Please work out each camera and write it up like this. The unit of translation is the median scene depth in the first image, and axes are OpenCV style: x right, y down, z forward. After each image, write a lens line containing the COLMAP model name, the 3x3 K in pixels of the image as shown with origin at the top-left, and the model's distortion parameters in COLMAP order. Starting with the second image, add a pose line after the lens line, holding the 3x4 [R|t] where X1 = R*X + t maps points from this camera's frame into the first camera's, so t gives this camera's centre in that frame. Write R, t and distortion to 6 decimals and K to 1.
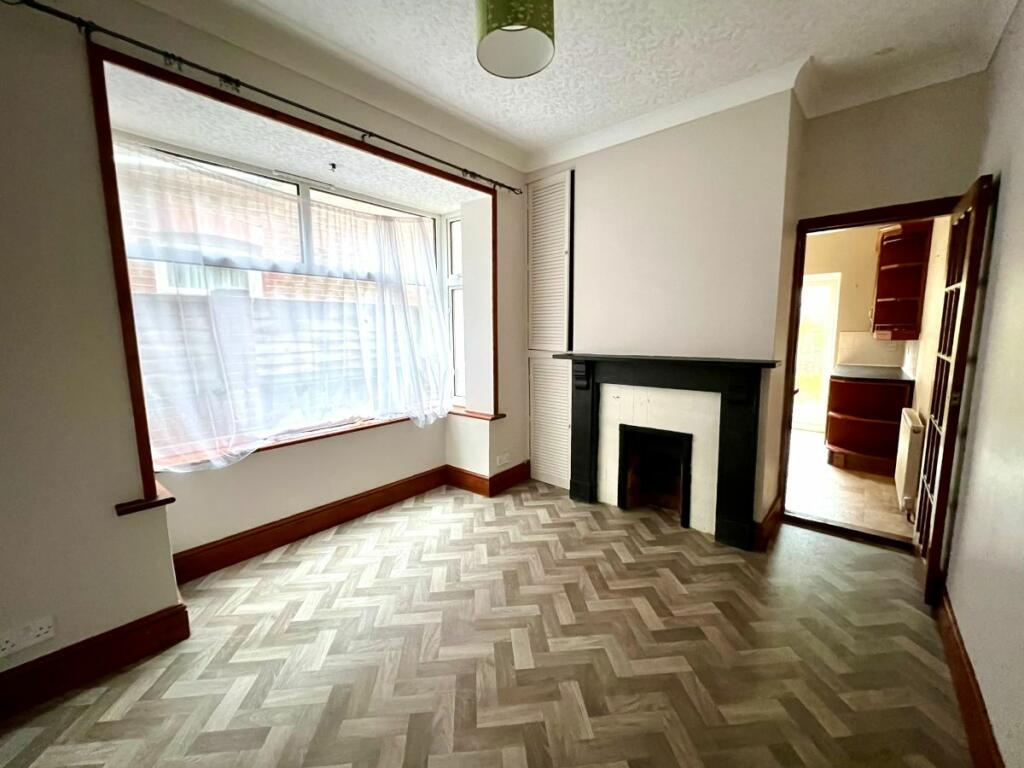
lens RADIAL K [[413.5, 0, 514.9], [0, 413.5, 382.3], [0, 0, 1]] dist [-0.000216, -0.000053]
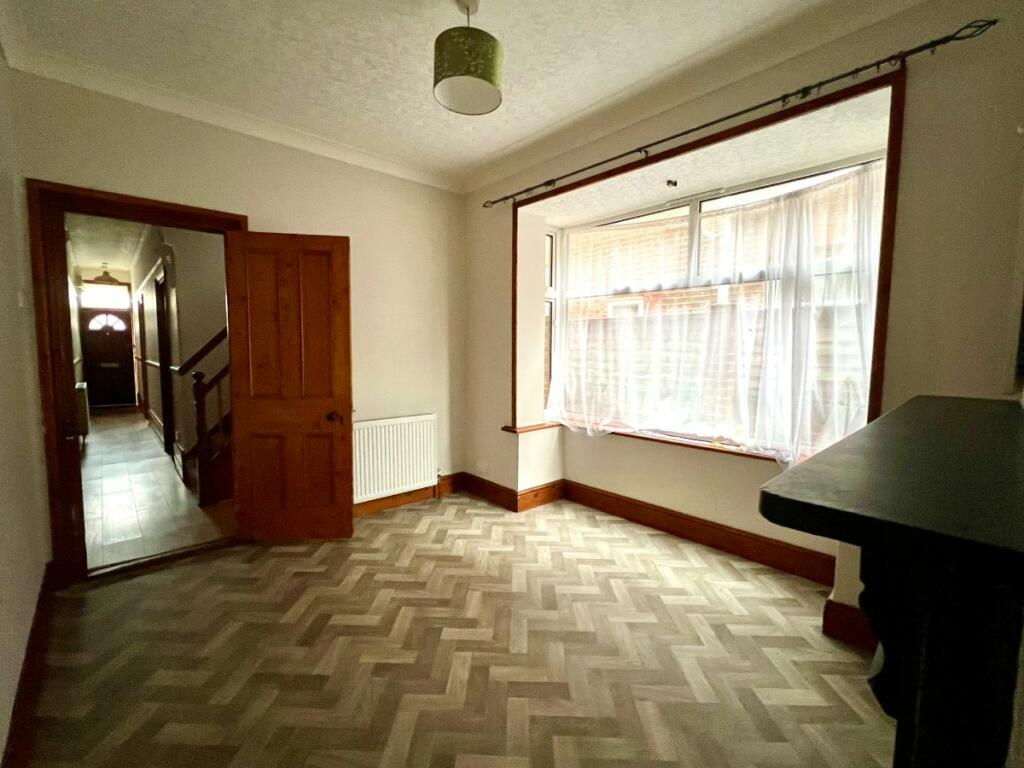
lens RADIAL K [[433.9, 0, 512.0], [0, 433.9, 384.0], [0, 0, 1]] dist [-0.001395, -0.000260]
pose [[-0.112702, 0.090406, -0.989507, 0.757000], [-0.132257, 0.985626, 0.105115, -0.089512], [0.984787, 0.142716, -0.099125, 0.819084]]
